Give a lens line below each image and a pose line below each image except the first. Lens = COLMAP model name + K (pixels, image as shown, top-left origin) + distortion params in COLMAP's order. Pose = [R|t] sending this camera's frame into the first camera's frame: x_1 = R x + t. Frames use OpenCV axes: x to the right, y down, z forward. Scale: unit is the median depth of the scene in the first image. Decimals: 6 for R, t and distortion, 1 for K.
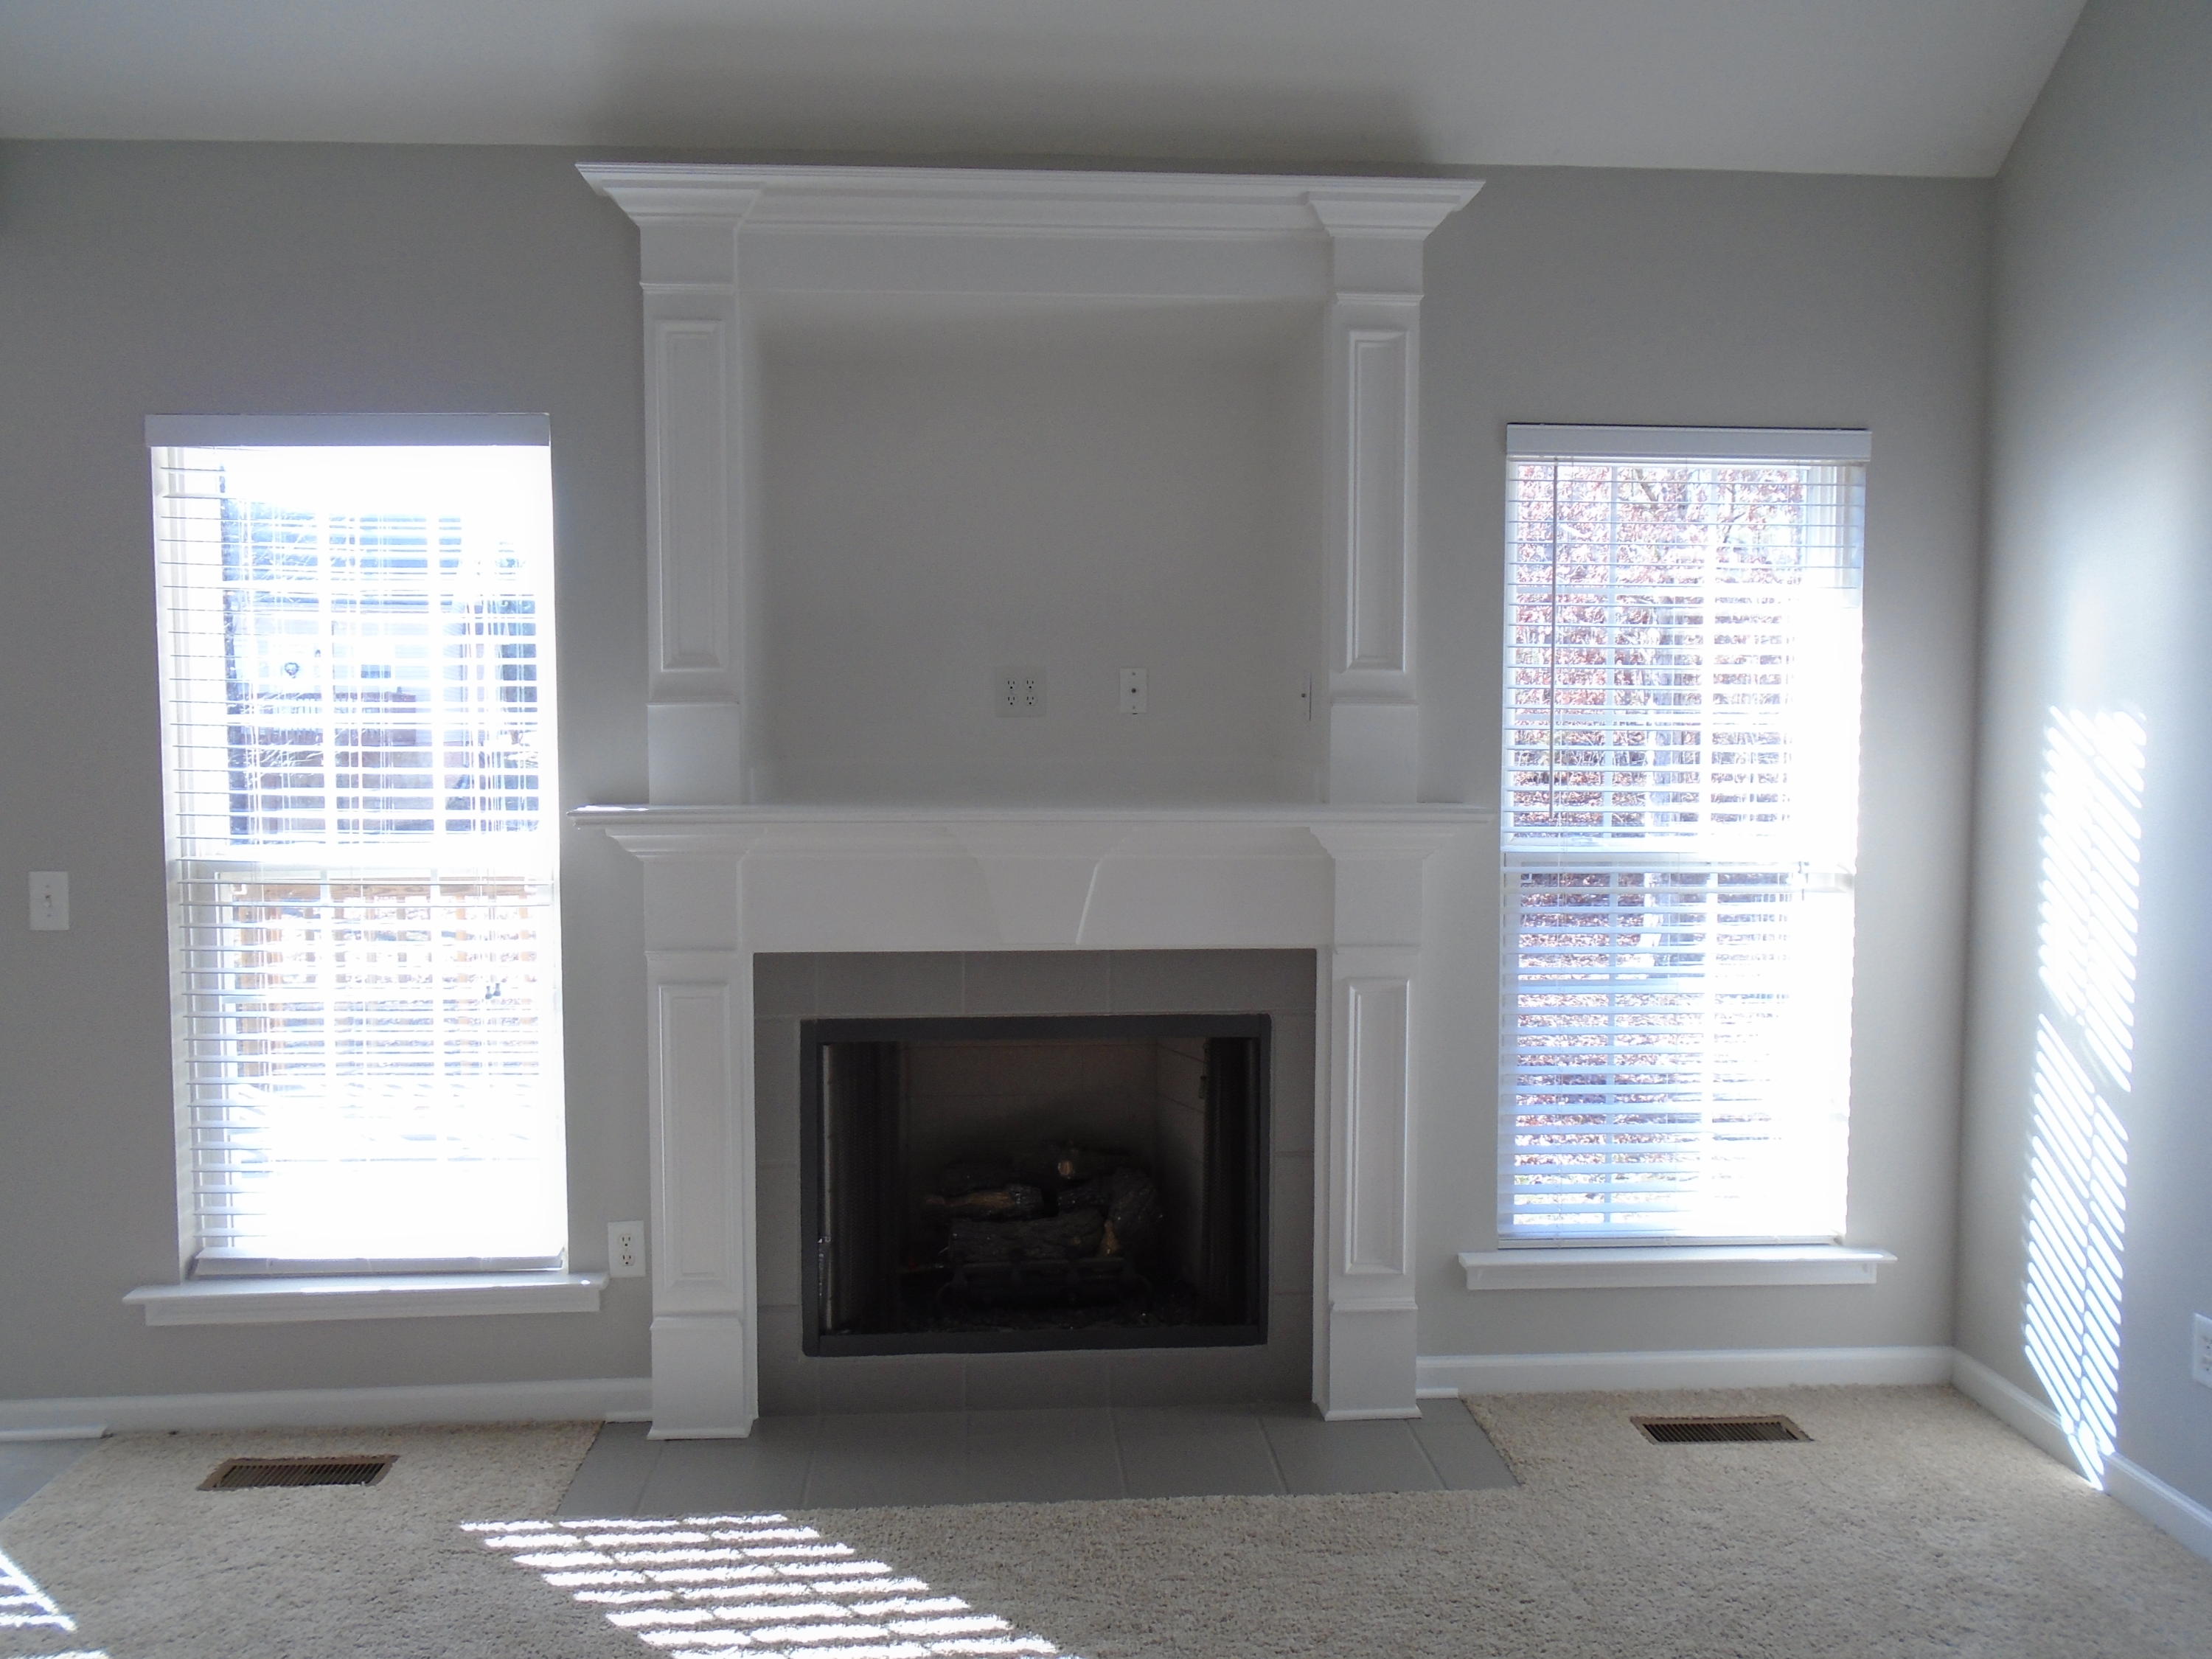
lens RADIAL K [[1706.5, 0, 1121.0], [0, 1706.5, 811.8], [0, 0, 1]] dist [-0.006636, -0.001255]
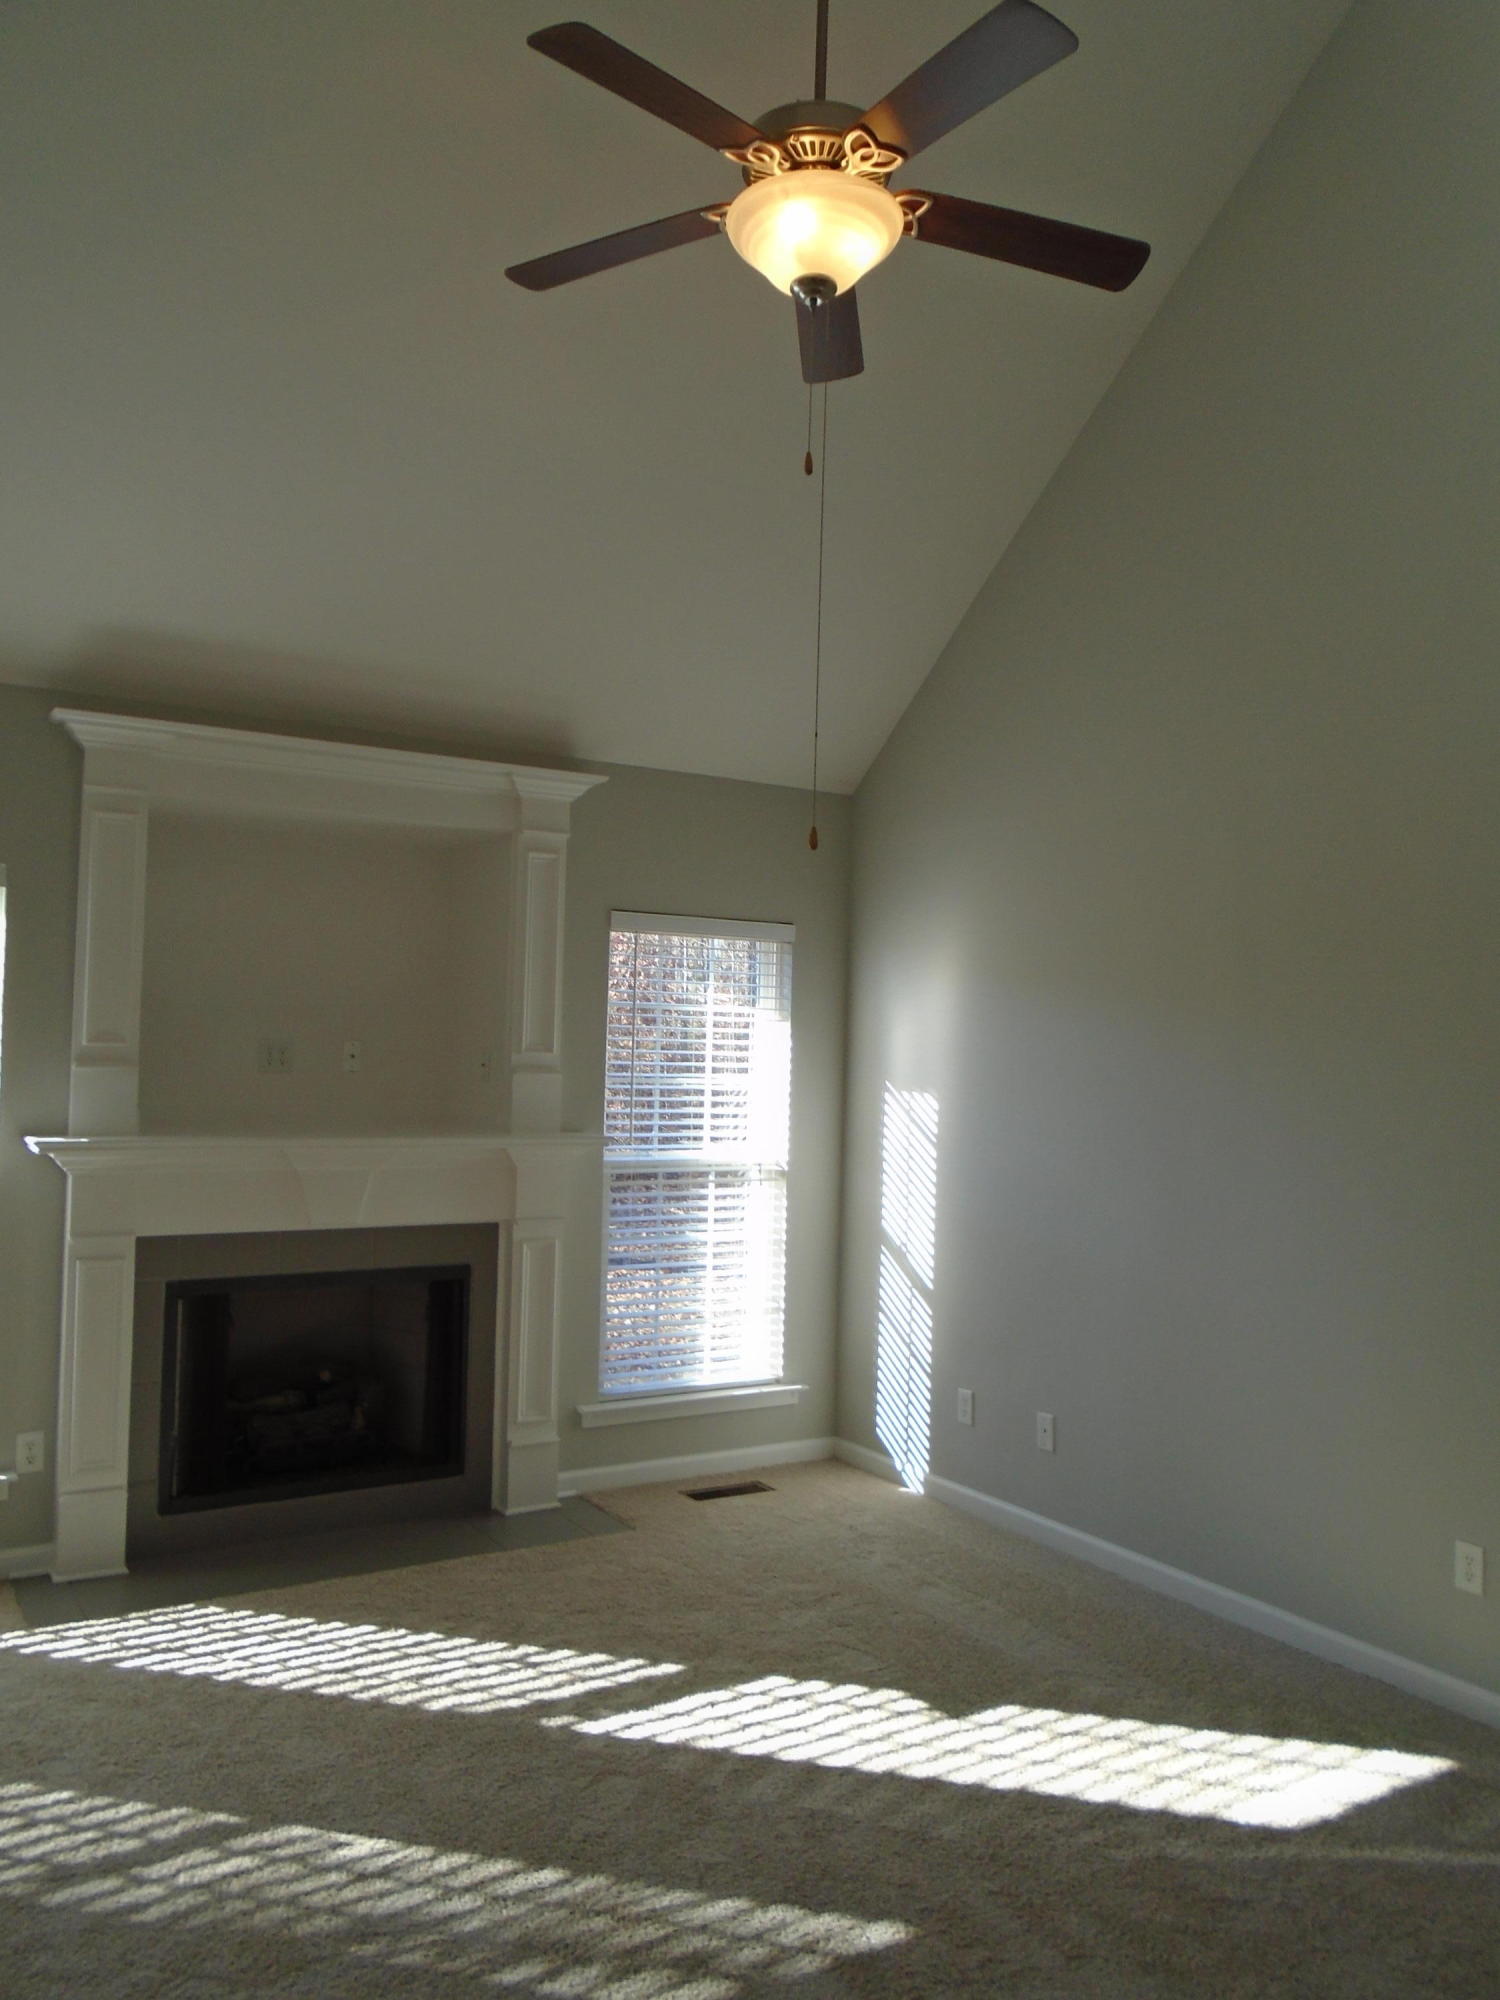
lens RADIAL K [[1542.9, 0, 745.7], [0, 1542.9, 983.2], [0, 0, 1]] dist [-0.006636, -0.001255]
pose [[0.885582, 0.040007, 0.462756, -0.373772], [0.001584, 0.996018, -0.089142, -0.015427], [-0.464480, 0.079675, 0.881992, -0.433354]]
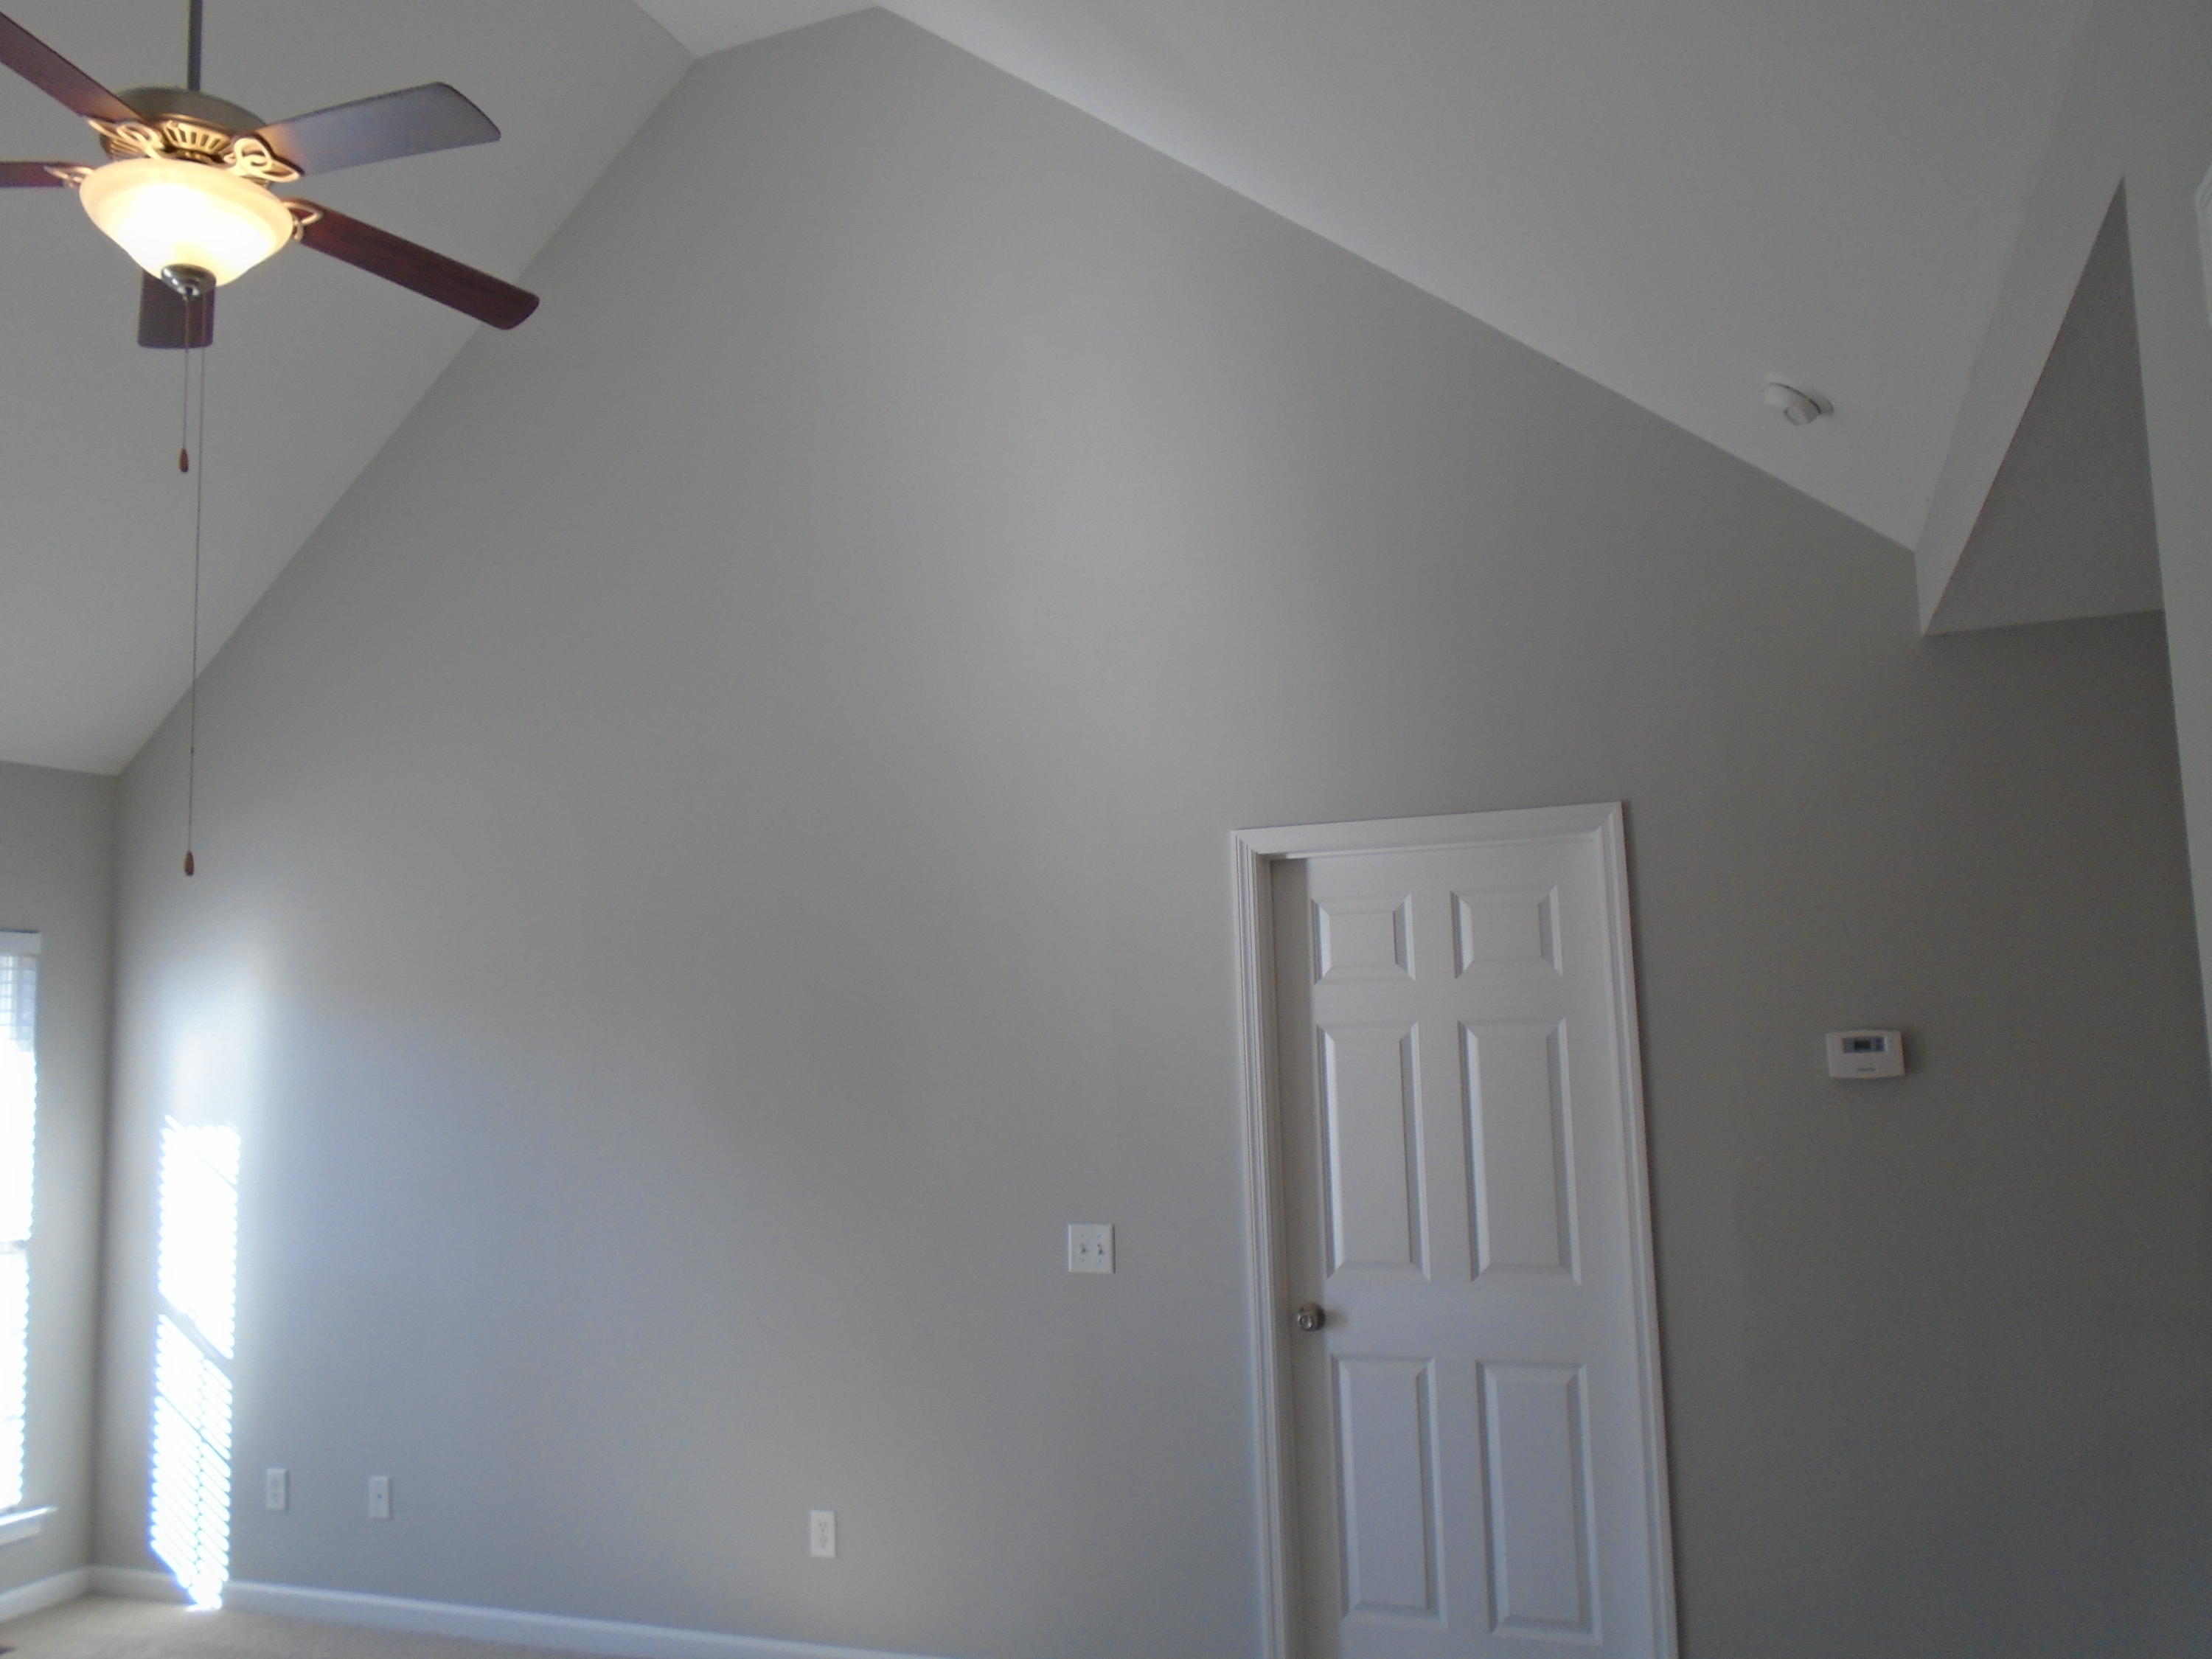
lens RADIAL K [[1706.5, 0, 1107.2], [0, 1706.5, 837.3], [0, 0, 1]] dist [-0.006636, -0.001255]
pose [[0.439412, 0.087042, 0.894059, -0.495225], [0.086578, 0.986557, -0.138599, -0.020179], [-0.894104, 0.138308, 0.425969, -0.485955]]
